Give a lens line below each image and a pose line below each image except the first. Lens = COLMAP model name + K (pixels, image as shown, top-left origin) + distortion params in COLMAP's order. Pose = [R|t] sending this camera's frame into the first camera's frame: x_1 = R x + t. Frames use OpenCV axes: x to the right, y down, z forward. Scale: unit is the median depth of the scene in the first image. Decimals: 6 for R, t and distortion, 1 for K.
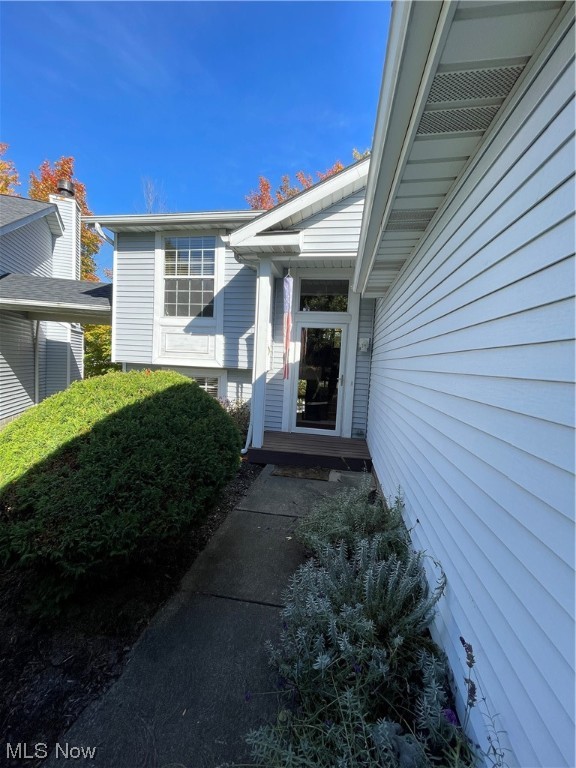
lens RADIAL K [[309.7, 0, 288.0], [0, 309.7, 384.0], [0, 0, 1]] dist [-0.000794, 0.000352]
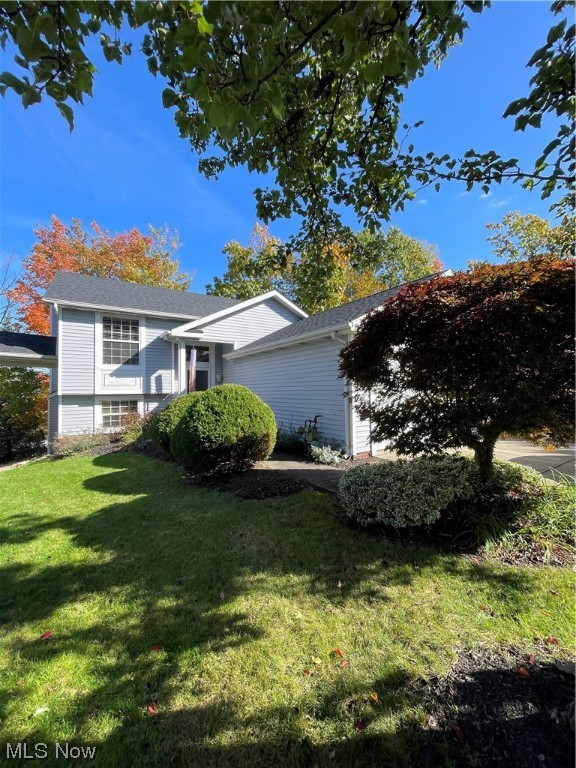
lens RADIAL K [[309.7, 0, 288.0], [0, 309.7, 384.0], [0, 0, 1]] dist [-0.000794, 0.000352]
pose [[0.740452, -0.041485, 0.670827, -0.783219], [0.096802, 0.994269, -0.045362, 0.050737], [-0.665101, 0.098526, 0.740225, -0.823038]]
